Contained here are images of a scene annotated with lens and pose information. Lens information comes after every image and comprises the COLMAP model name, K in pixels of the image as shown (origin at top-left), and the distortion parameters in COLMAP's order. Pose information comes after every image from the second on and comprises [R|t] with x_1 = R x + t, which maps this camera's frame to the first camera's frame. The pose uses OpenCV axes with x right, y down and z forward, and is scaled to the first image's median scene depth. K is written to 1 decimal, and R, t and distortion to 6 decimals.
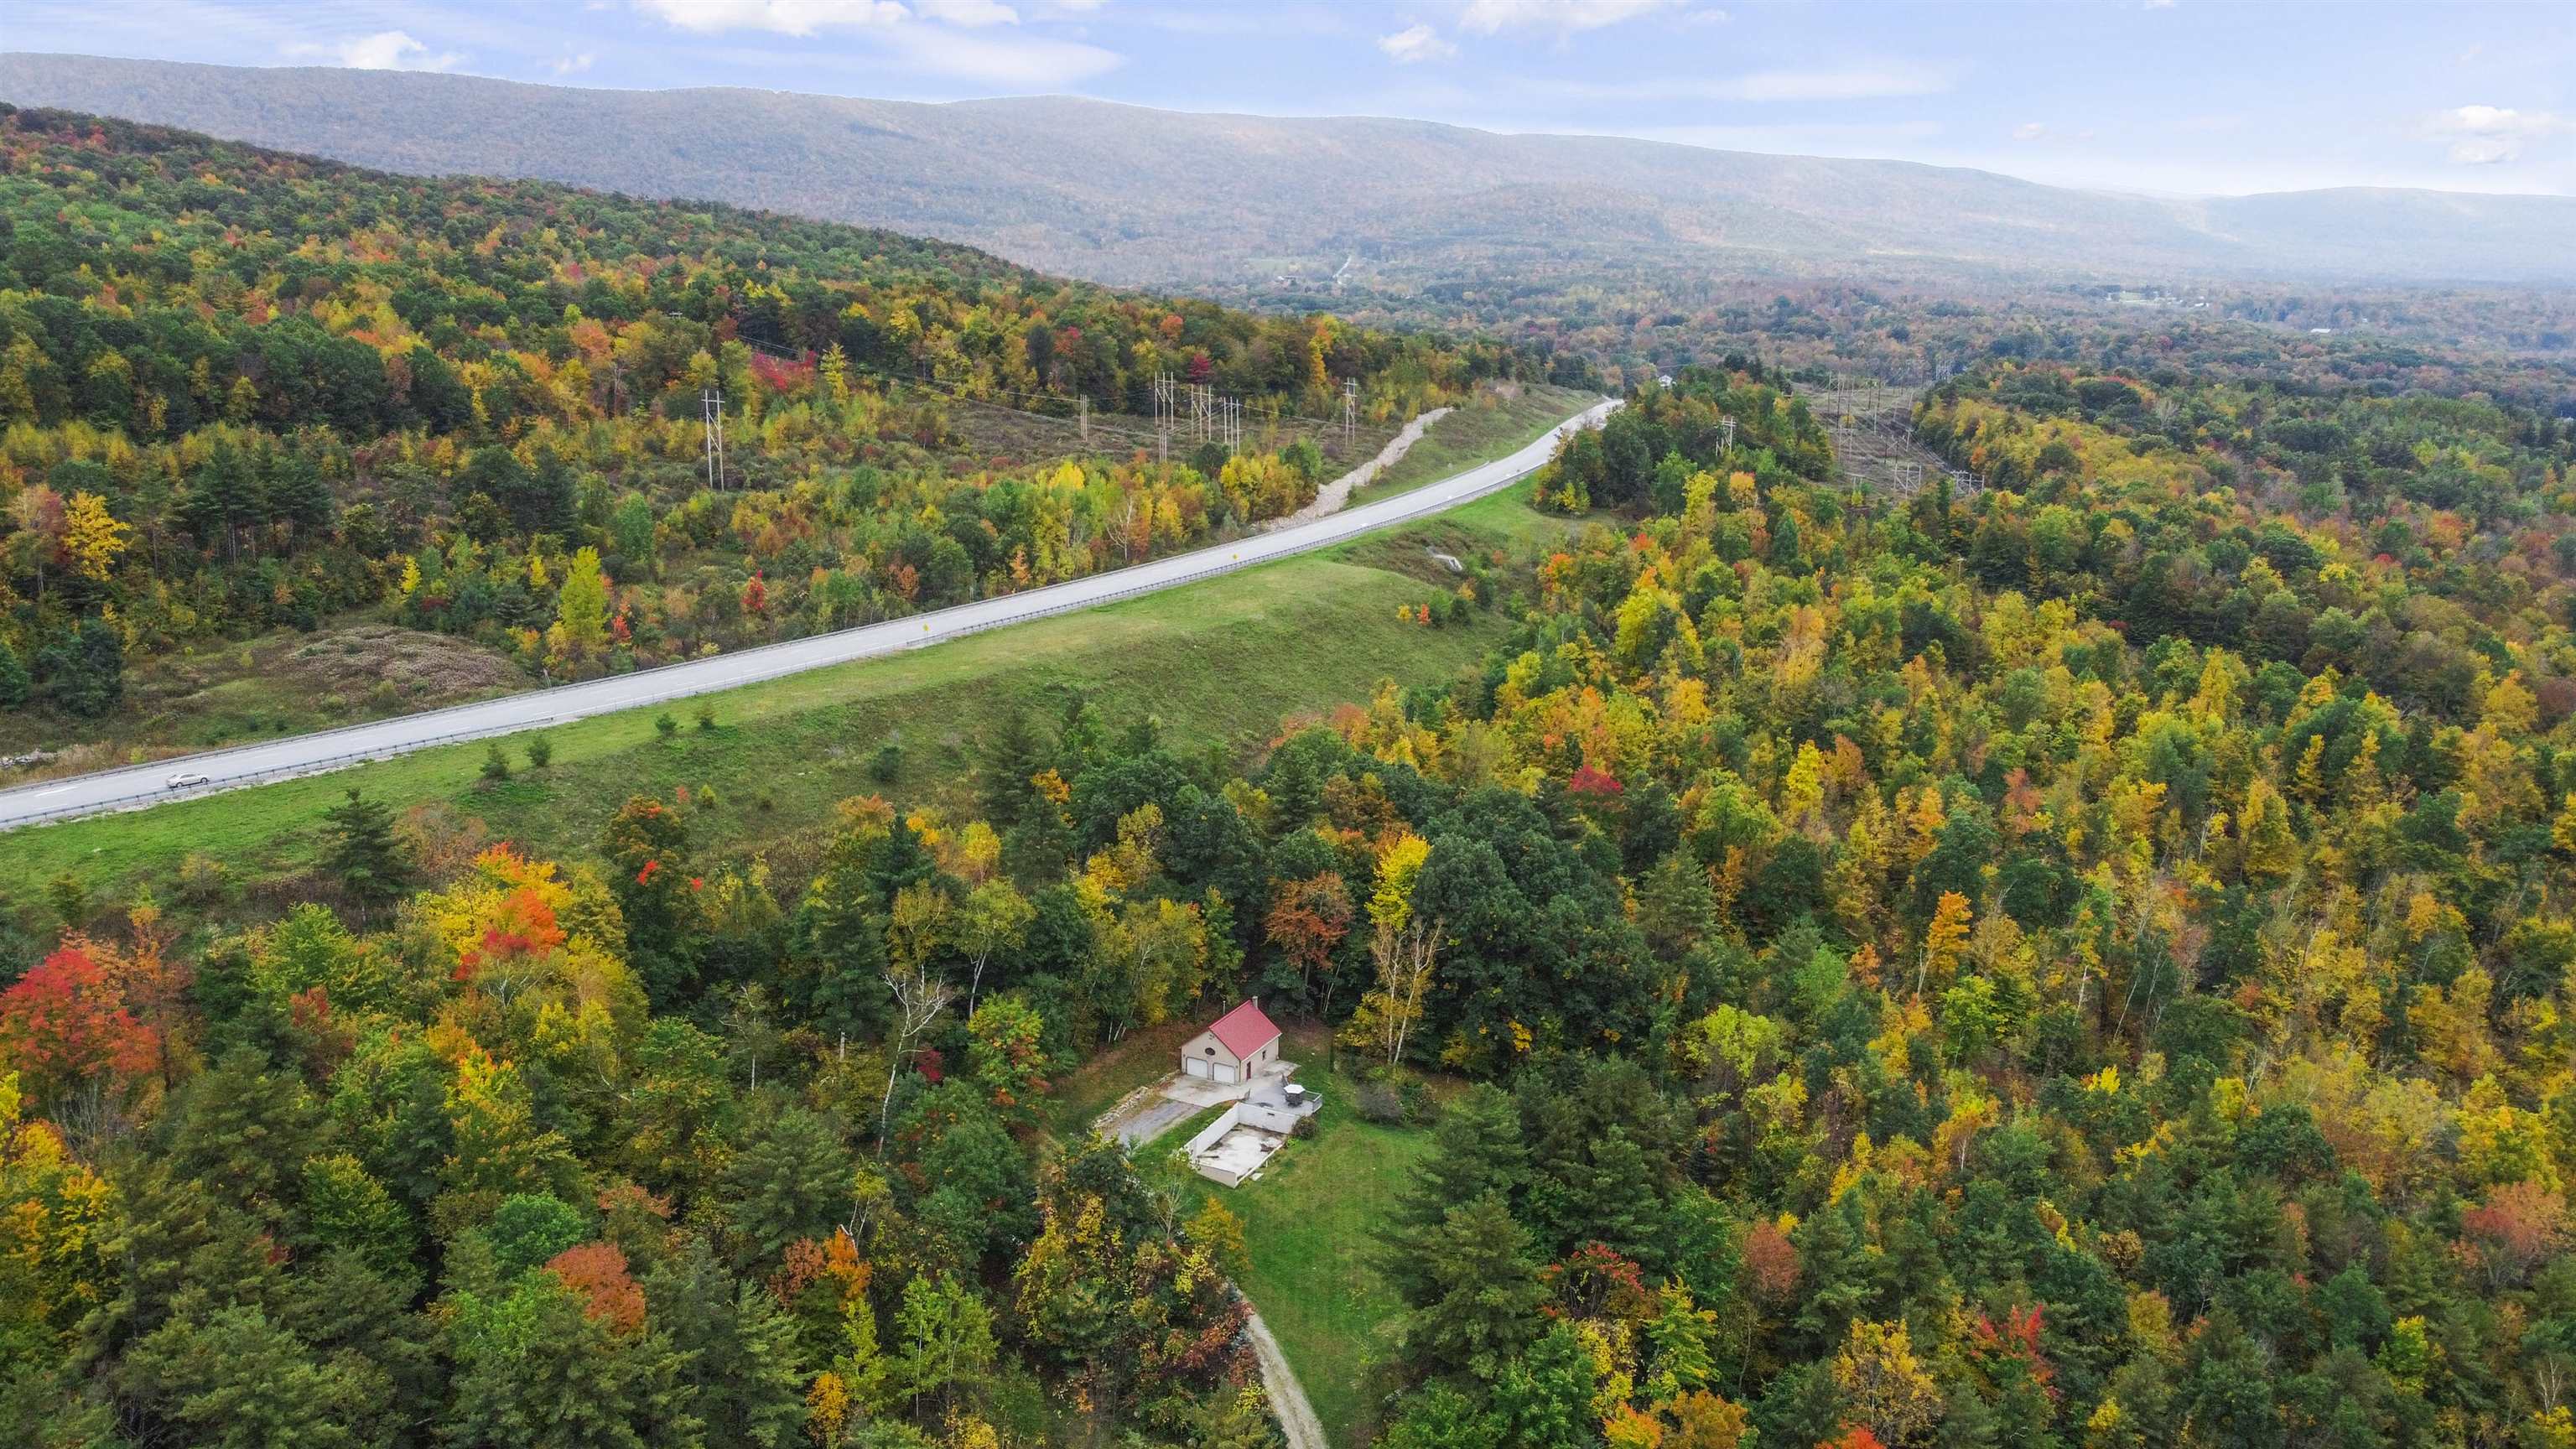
lens RADIAL K [[1947.5, 0, 1288.0], [0, 1947.5, 724.5], [0, 0, 1]] dist [-0.011516, -0.001443]
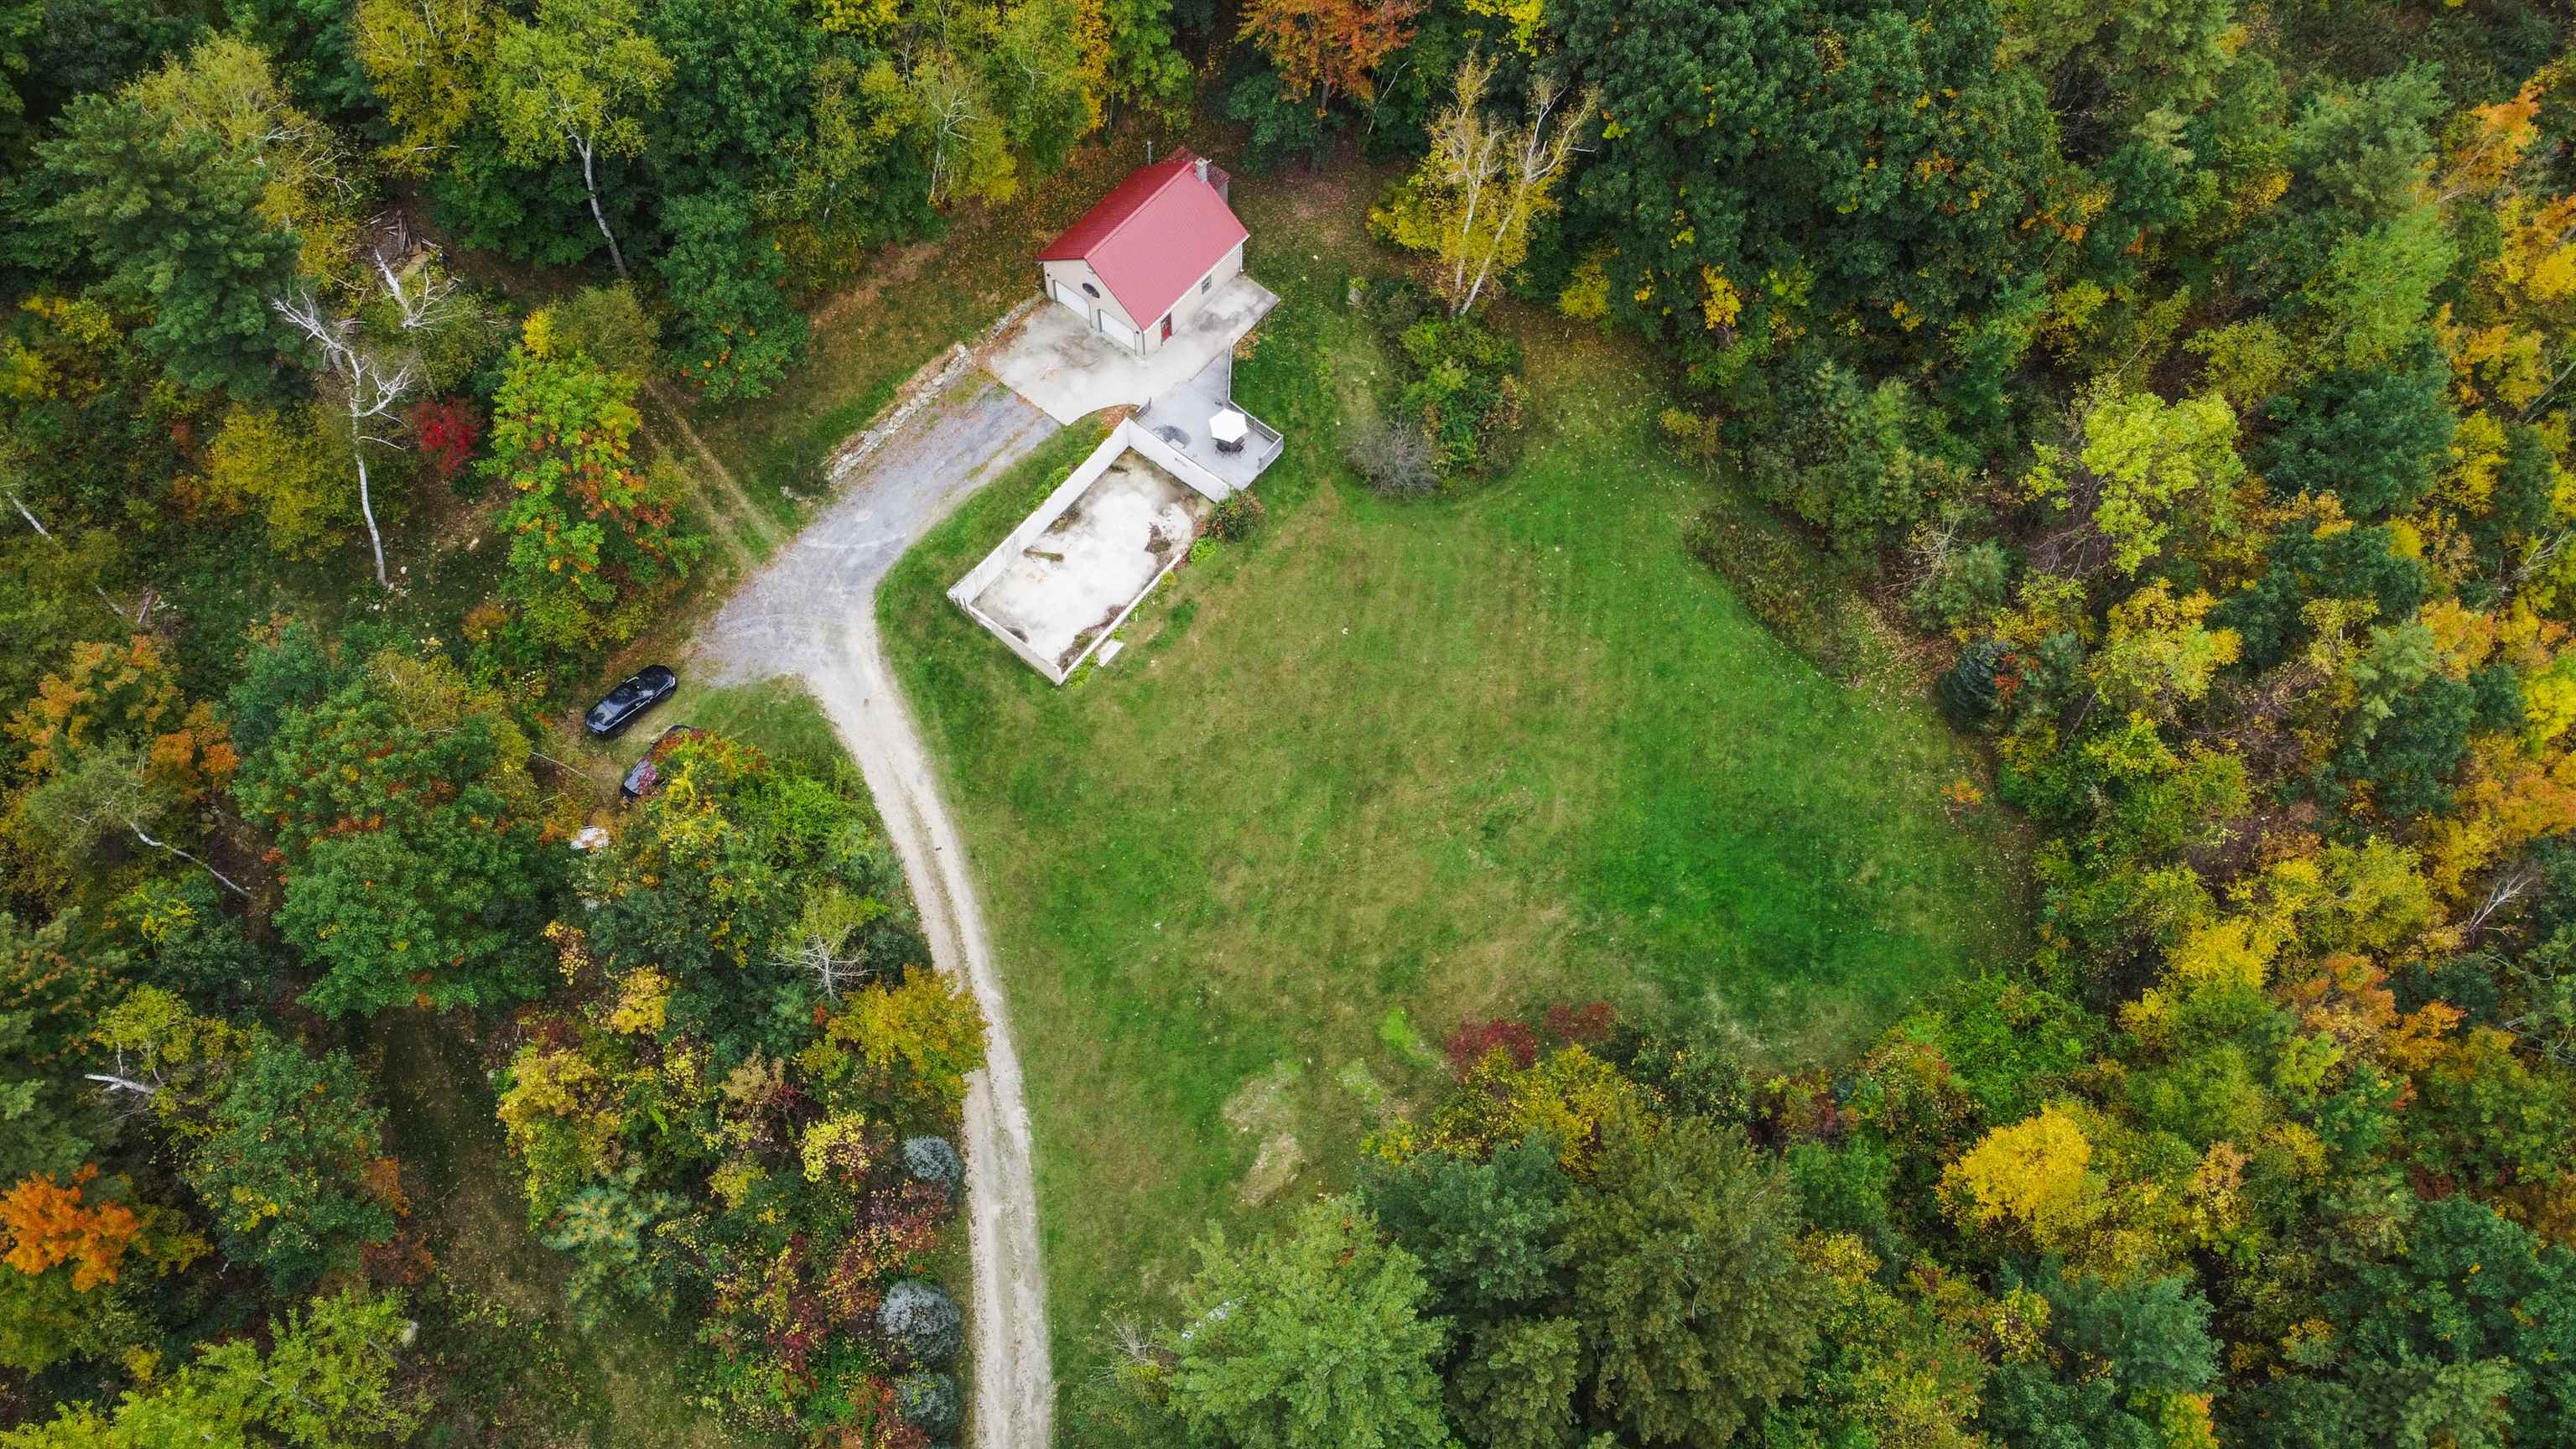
lens RADIAL K [[1947.5, 0, 1288.0], [0, 1947.5, 724.5], [0, 0, 1]] dist [-0.011516, -0.001443]
pose [[0.982529, 0.169014, -0.077911, 0.068952], [-0.056274, 0.668841, 0.741273, -0.135688], [0.177395, -0.723938, 0.666667, 0.577984]]
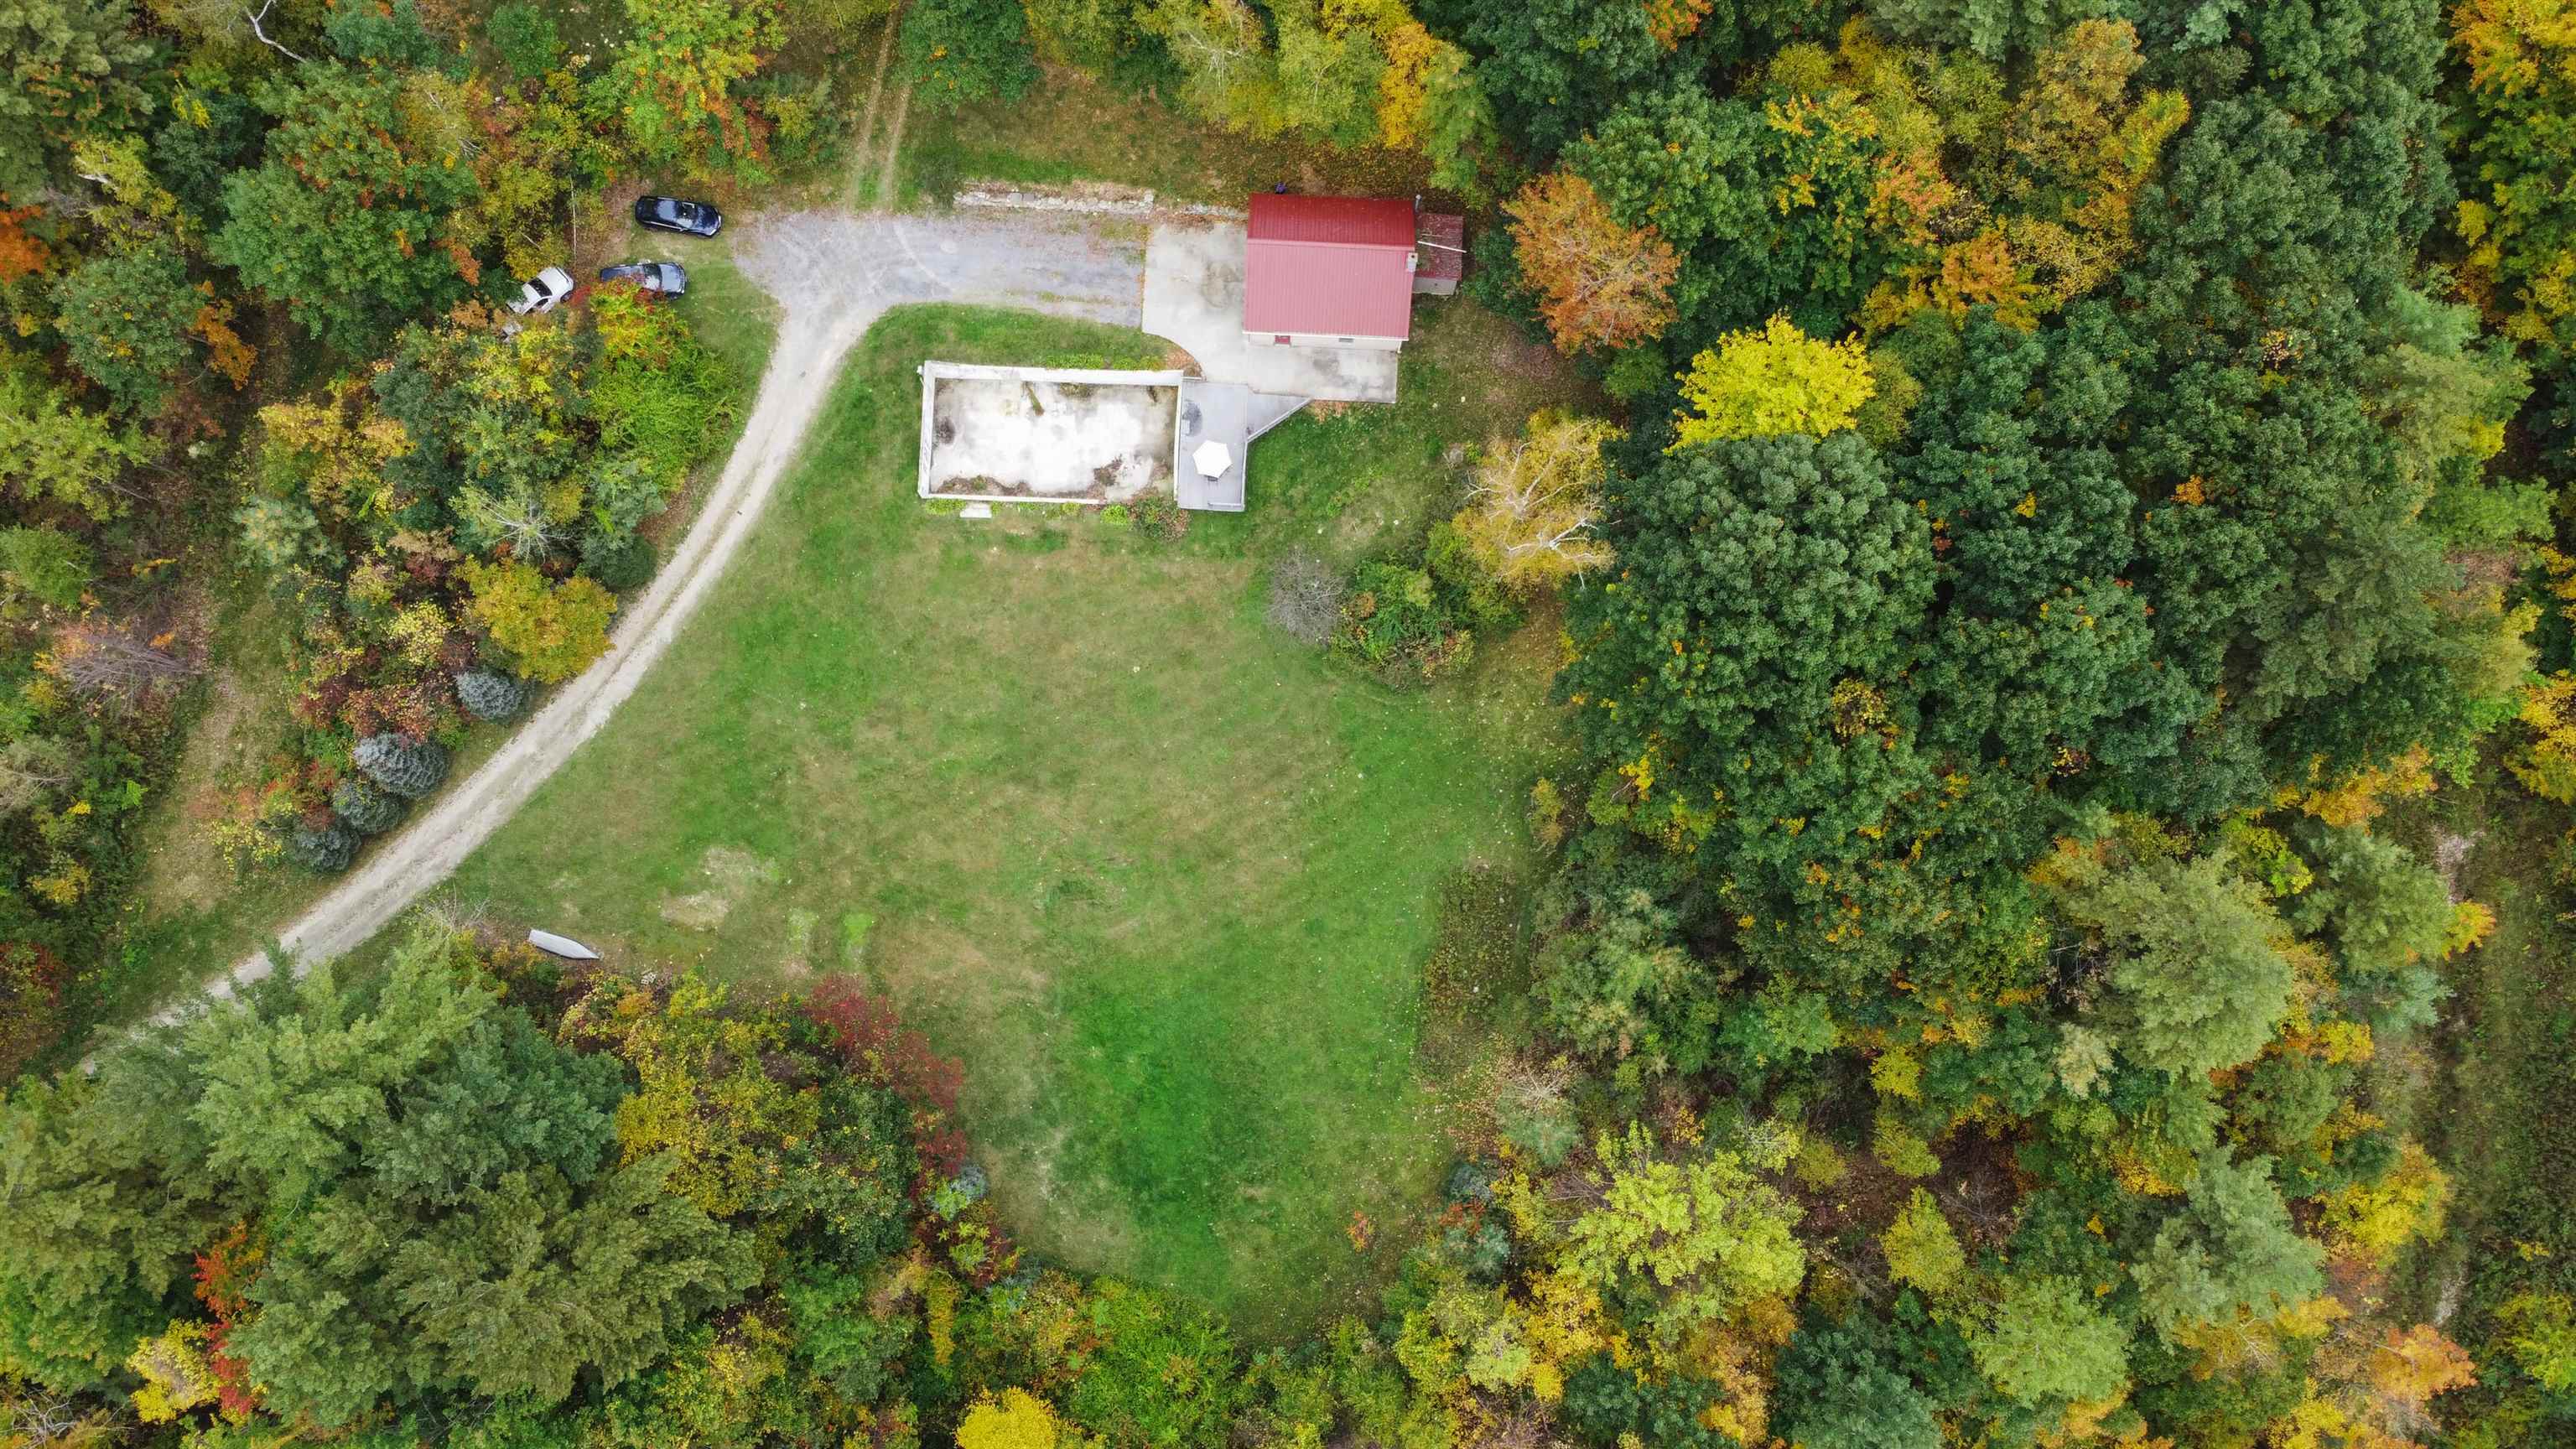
lens RADIAL K [[1947.5, 0, 1288.0], [0, 1947.5, 724.5], [0, 0, 1]] dist [-0.011516, -0.001443]
pose [[0.423949, 0.895804, -0.133425, 0.140635], [-0.226735, 0.247604, 0.941957, -0.284101], [0.876846, -0.369090, 0.308081, 0.794030]]
